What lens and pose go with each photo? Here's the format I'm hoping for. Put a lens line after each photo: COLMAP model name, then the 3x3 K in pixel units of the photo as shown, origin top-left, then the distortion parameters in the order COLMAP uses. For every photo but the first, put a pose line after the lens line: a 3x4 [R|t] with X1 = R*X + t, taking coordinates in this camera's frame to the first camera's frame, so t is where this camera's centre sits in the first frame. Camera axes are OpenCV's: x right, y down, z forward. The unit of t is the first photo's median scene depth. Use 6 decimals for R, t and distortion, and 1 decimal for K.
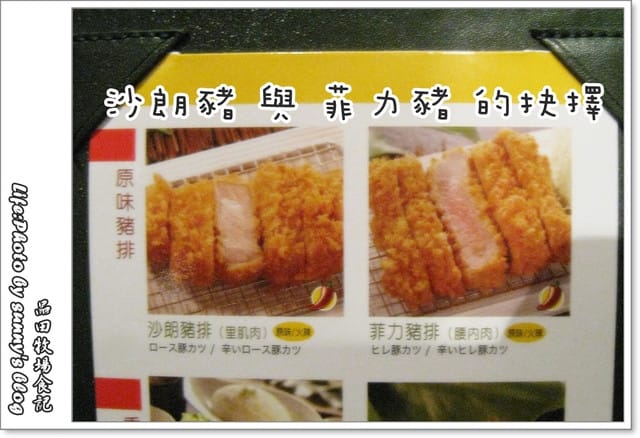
lens RADIAL K [[810.7, 0, 321.6], [0, 810.7, 214.5], [0, 0, 1]] dist [-0.281133, 0.000000]
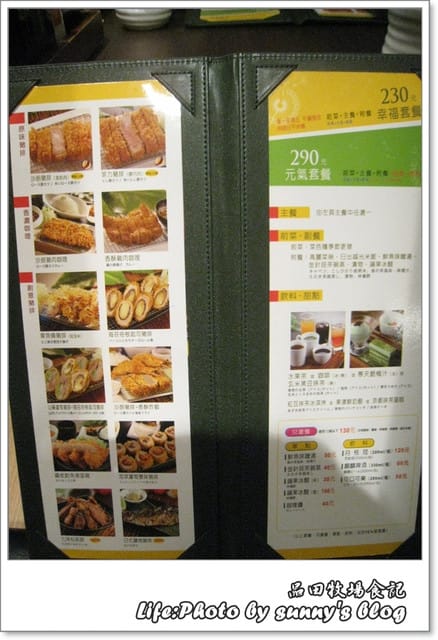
lens RADIAL K [[810.7, 0, 219.1], [0, 810.7, 322.1], [0, 0, 1]] dist [-0.281133, 0.000000]
pose [[0.930923, -0.112948, 0.347311, -0.640066], [0.025557, 0.968791, 0.246556, -0.046778], [-0.364320, -0.220649, 0.904757, -2.019570]]
